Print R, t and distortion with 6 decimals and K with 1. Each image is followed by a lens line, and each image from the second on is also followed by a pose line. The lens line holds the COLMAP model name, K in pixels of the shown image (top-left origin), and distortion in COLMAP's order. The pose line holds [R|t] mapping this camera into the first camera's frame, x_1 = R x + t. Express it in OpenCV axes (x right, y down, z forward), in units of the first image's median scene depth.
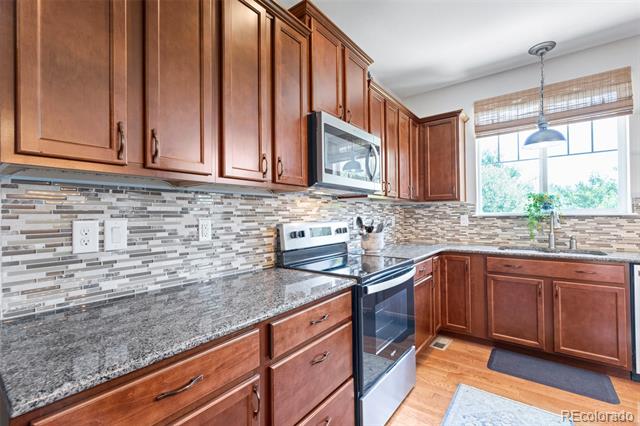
lens RADIAL K [[287.9, 0, 321.5], [0, 287.9, 213.4], [0, 0, 1]] dist [0.002346, 0.001845]
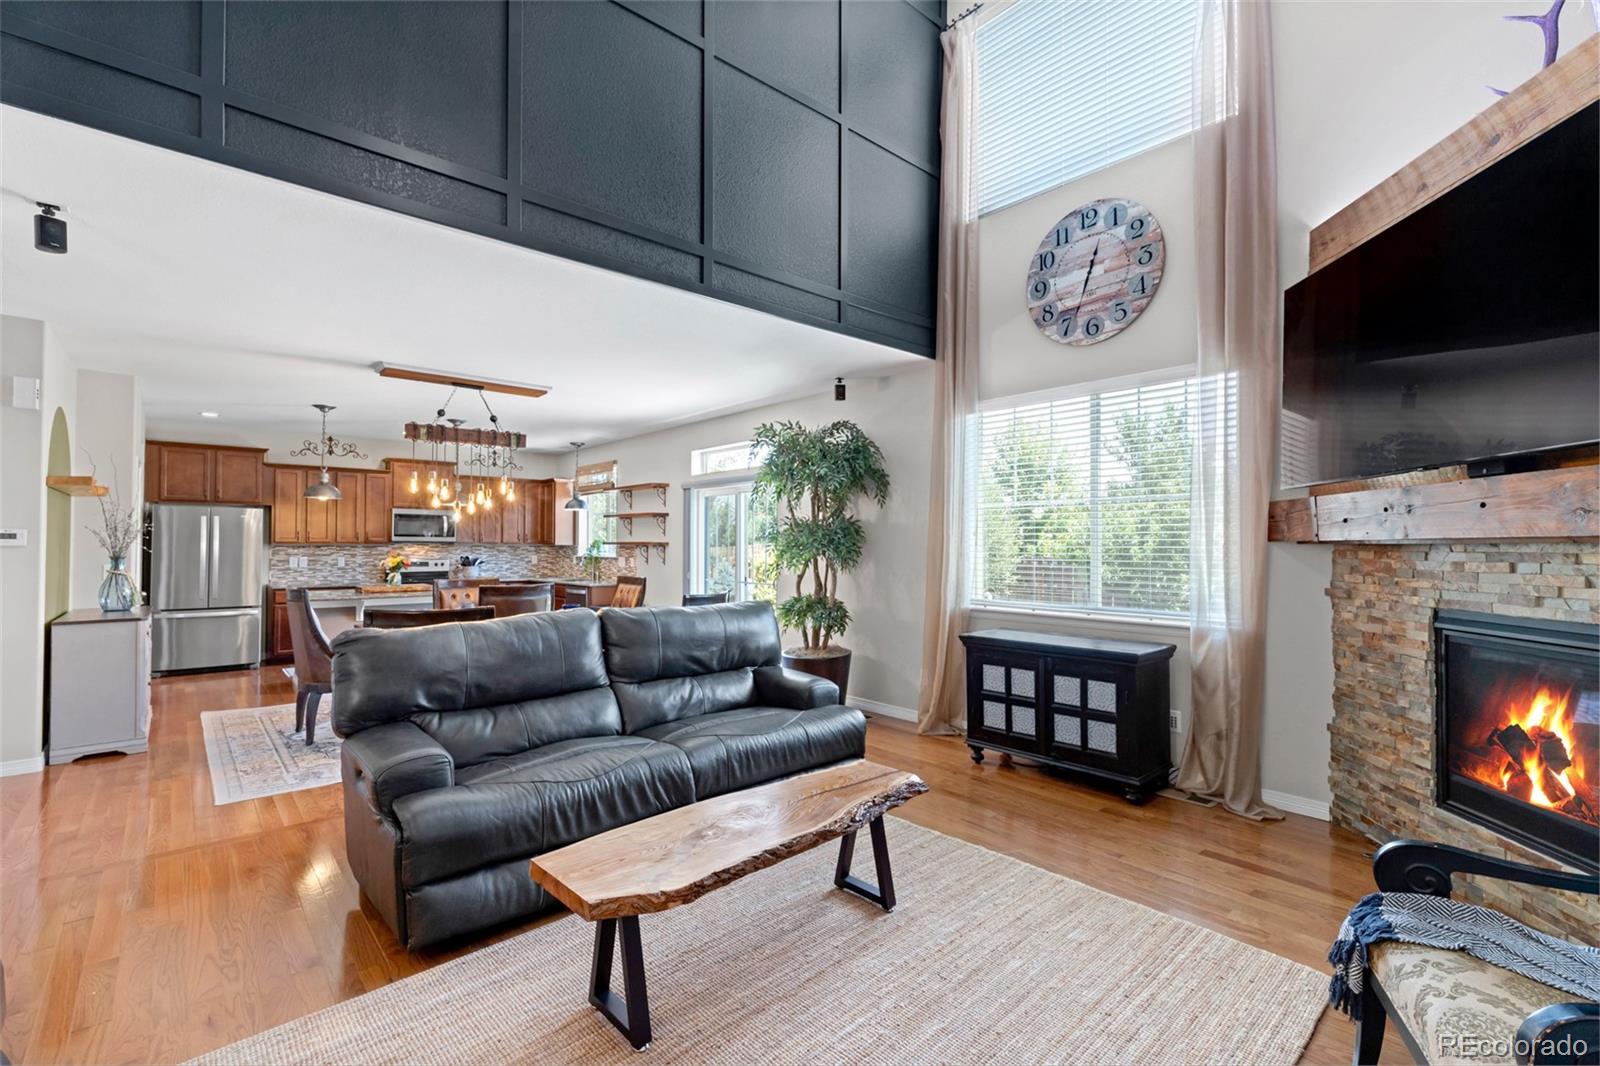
lens RADIAL K [[719.8, 0, 797.8], [0, 719.8, 537.7], [0, 0, 1]] dist [0.002346, 0.001845]
pose [[0.977887, 0.009127, -0.208933, 3.874967], [-0.009186, 0.999958, 0.000691, -0.152303], [0.208930, 0.001244, 0.977930, -3.463882]]
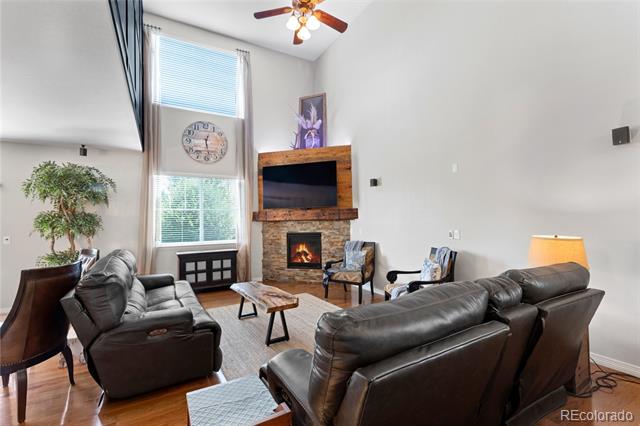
lens RADIAL K [[287.9, 0, 322.4], [0, 287.9, 211.3], [0, 0, 1]] dist [0.002346, 0.001845]
pose [[0.390924, 0.029491, 0.919950, 1.736693], [0.003137, 0.999438, -0.033373, -0.149465], [-0.920418, 0.015932, 0.390612, -3.373422]]
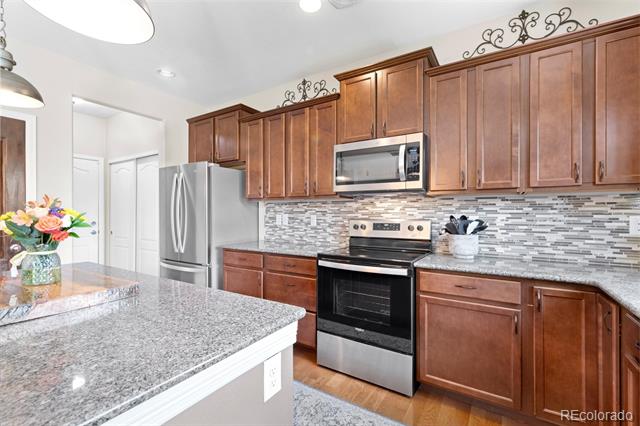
lens RADIAL K [[287.9, 0, 318.1], [0, 287.9, 212.1], [0, 0, 1]] dist [0.002346, 0.001845]
pose [[0.070502, 0.003746, -0.997505, 1.411079], [0.006807, 0.999968, 0.004237, -0.006473], [0.997488, -0.007089, 0.070475, 0.743027]]
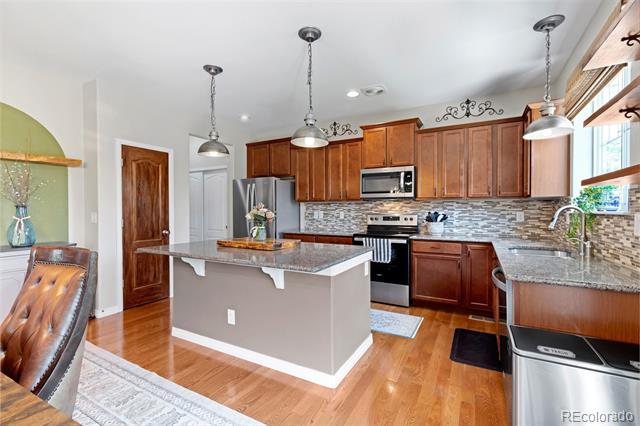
lens RADIAL K [[287.9, 0, 317.6], [0, 287.9, 211.8], [0, 0, 1]] dist [0.002346, 0.001845]
pose [[0.128859, 0.013480, -0.991571, 2.293714], [0.007907, 0.999862, 0.014620, -0.021114], [0.991631, -0.009725, 0.128734, 0.269848]]
